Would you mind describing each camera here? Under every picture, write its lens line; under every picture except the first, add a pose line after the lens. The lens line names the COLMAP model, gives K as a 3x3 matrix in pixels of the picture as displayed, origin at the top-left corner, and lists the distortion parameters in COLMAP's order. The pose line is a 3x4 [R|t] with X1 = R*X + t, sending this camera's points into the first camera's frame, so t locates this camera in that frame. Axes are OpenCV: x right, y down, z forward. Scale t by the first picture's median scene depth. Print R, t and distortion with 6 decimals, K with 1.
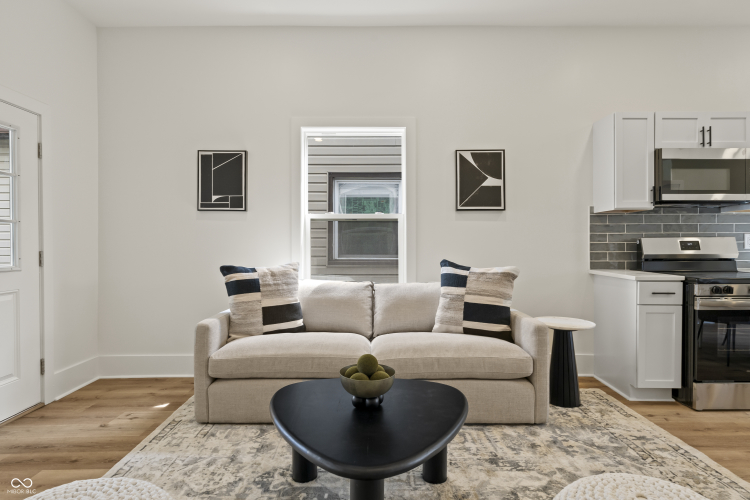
lens RADIAL K [[379.7, 0, 375.1], [0, 379.7, 249.2], [0, 0, 1]] dist [-0.000345, -0.000042]
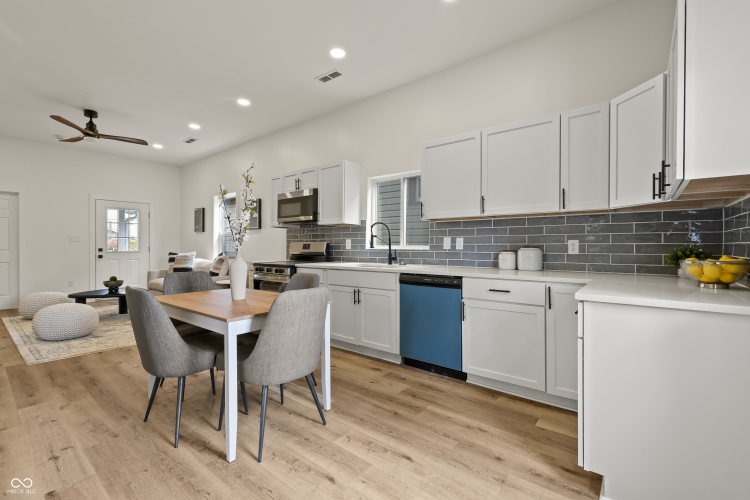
lens RADIAL K [[334.9, 0, 374.5], [0, 334.9, 245.6], [0, 0, 1]] dist [0.000540, 0.000013]
pose [[0.770897, 0.005805, -0.636934, 1.923702], [-0.011890, 0.999915, -0.005277, -0.009528], [0.636849, 0.011641, 0.770901, 0.032677]]
